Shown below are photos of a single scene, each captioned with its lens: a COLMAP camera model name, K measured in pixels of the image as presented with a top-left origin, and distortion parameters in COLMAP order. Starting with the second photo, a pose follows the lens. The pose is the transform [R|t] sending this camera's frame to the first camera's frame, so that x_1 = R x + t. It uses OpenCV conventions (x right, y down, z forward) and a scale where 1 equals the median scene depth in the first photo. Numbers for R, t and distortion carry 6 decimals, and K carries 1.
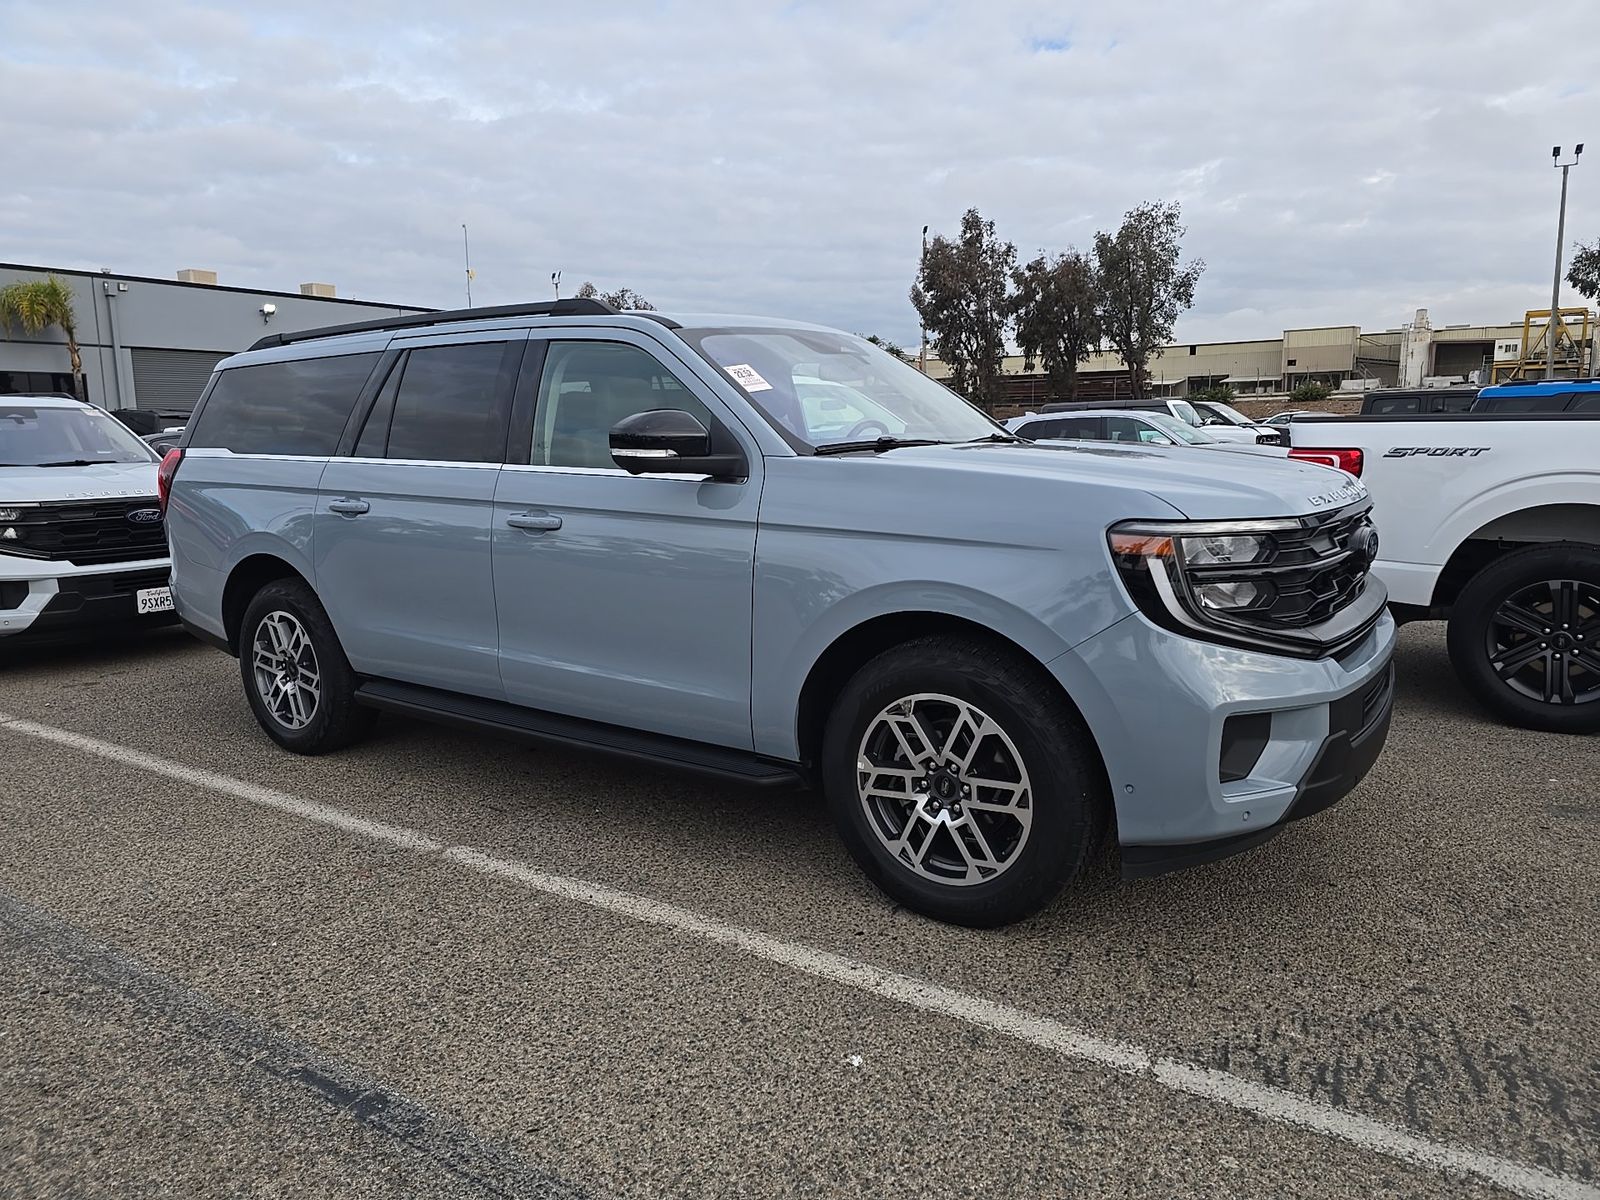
lens RADIAL K [[1087.2, 0, 800.0], [0, 1087.2, 600.0], [0, 0, 1]] dist [0.066498, -0.059887]
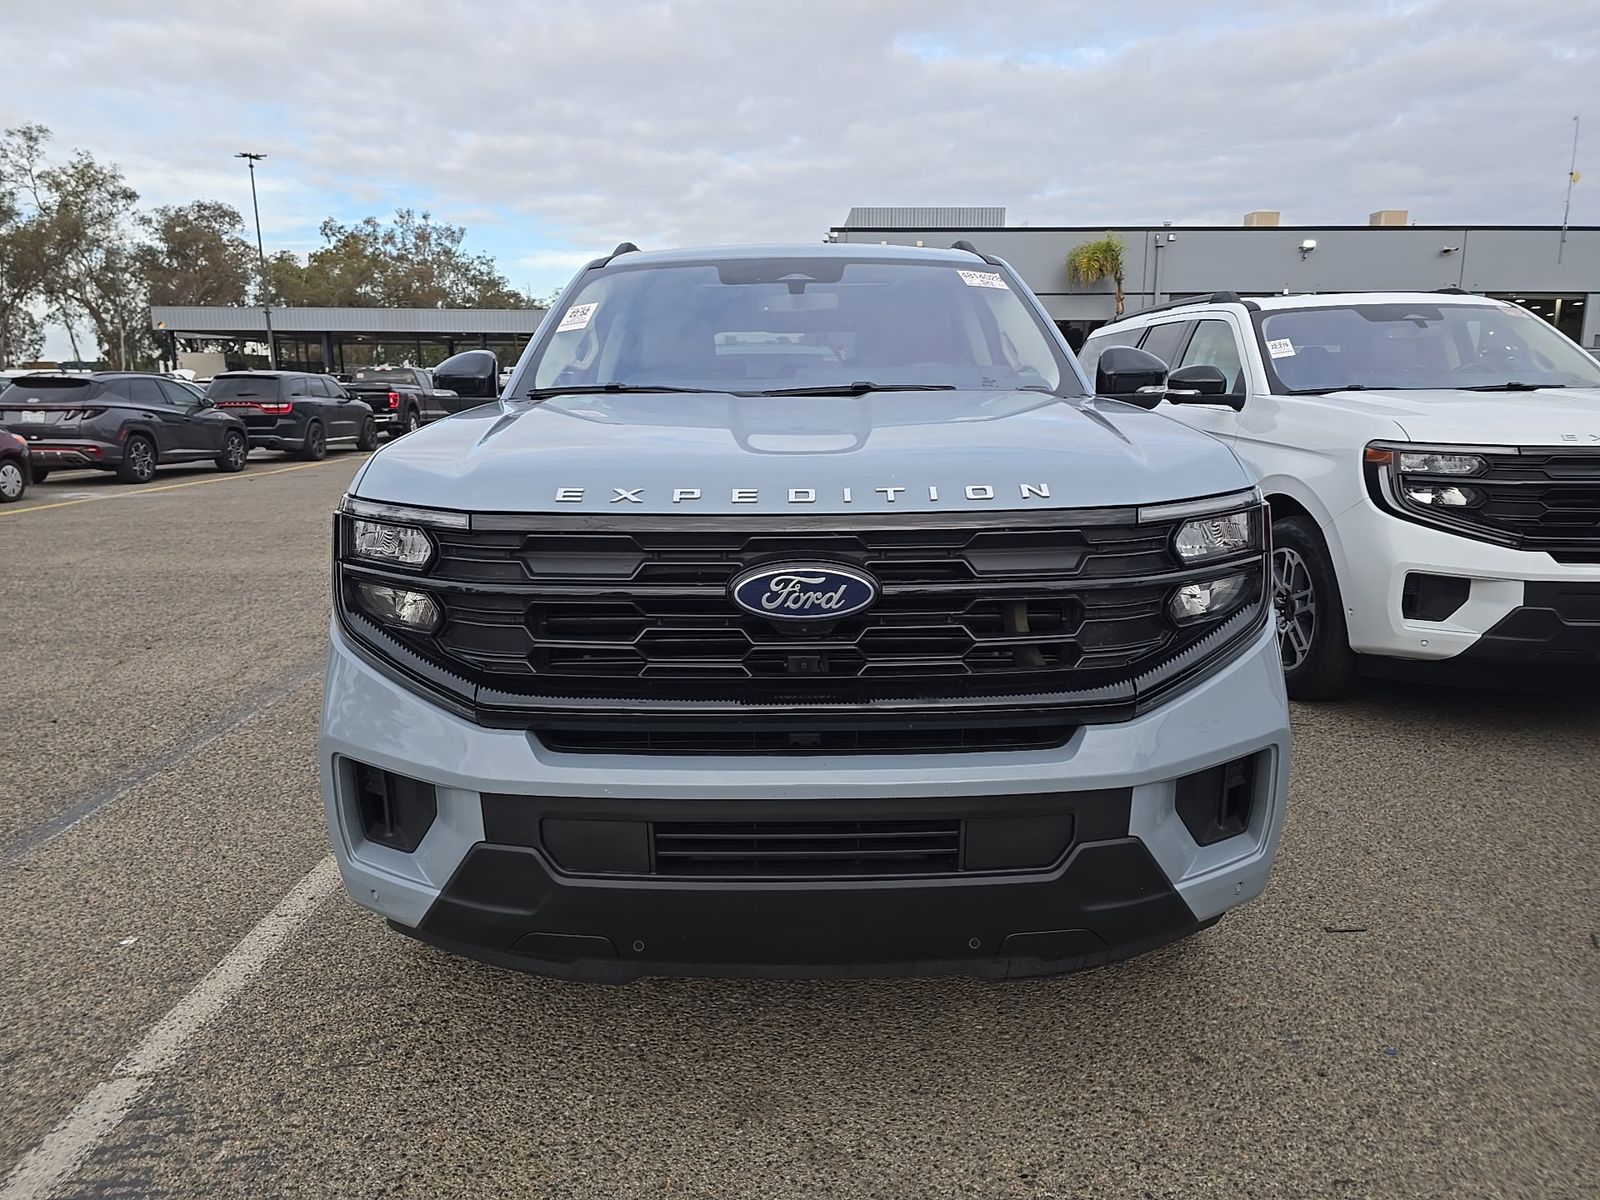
lens RADIAL K [[1087.2, 0, 800.0], [0, 1087.2, 600.0], [0, 0, 1]] dist [0.066498, -0.059887]
pose [[0.566509, 0.177490, -0.804714, 0.504421], [-0.133906, 0.983378, 0.122629, -0.060151], [0.813103, 0.038286, 0.580859, 0.347226]]
